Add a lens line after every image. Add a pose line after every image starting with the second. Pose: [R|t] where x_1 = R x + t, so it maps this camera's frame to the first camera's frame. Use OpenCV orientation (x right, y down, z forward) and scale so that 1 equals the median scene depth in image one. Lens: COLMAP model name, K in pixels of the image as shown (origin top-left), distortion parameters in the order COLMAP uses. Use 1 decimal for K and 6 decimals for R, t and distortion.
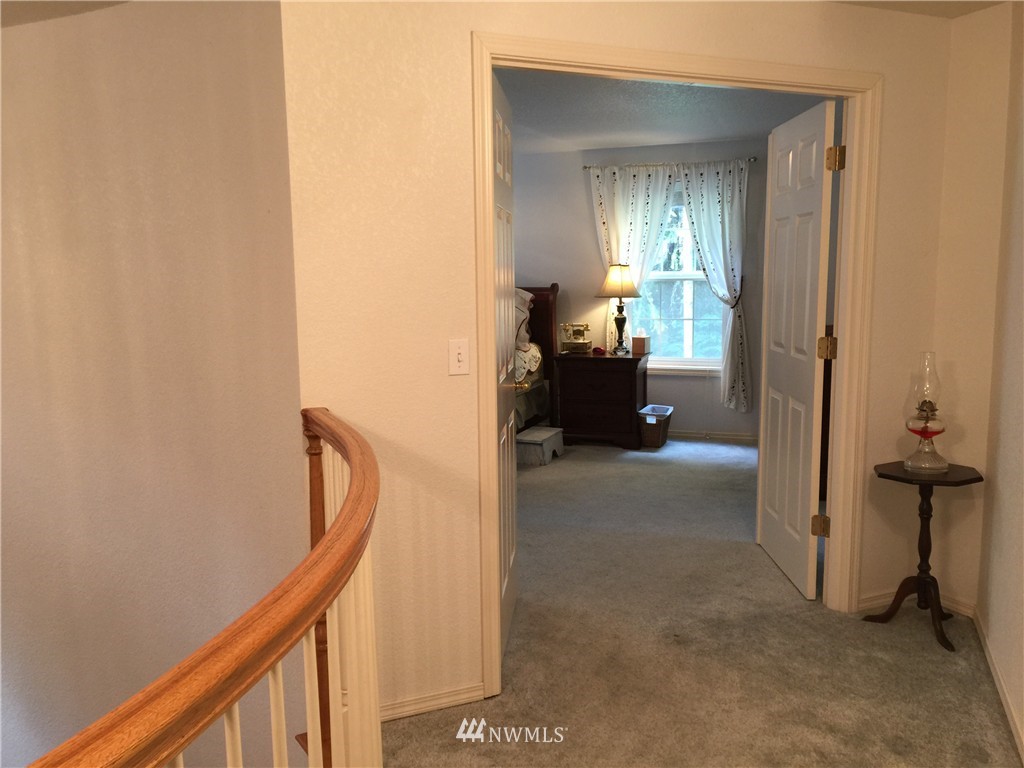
lens RADIAL K [[864.0, 0, 513.3], [0, 864.0, 375.9], [0, 0, 1]] dist [0.076861, -0.110230]
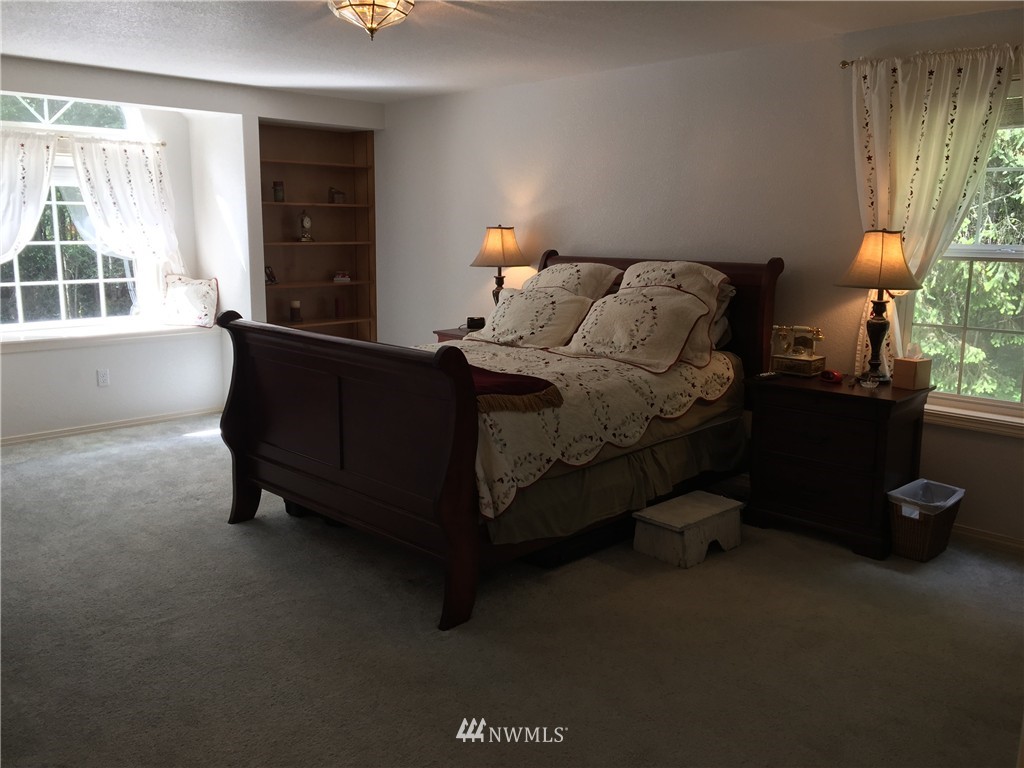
lens RADIAL K [[864.0, 0, 513.3], [0, 864.0, 375.9], [0, 0, 1]] dist [0.076861, -0.110230]
pose [[0.918904, 0.093503, -0.383239, 0.126770], [-0.082287, 0.995565, 0.045596, -0.038471], [0.385803, -0.010363, 0.922523, 0.371326]]
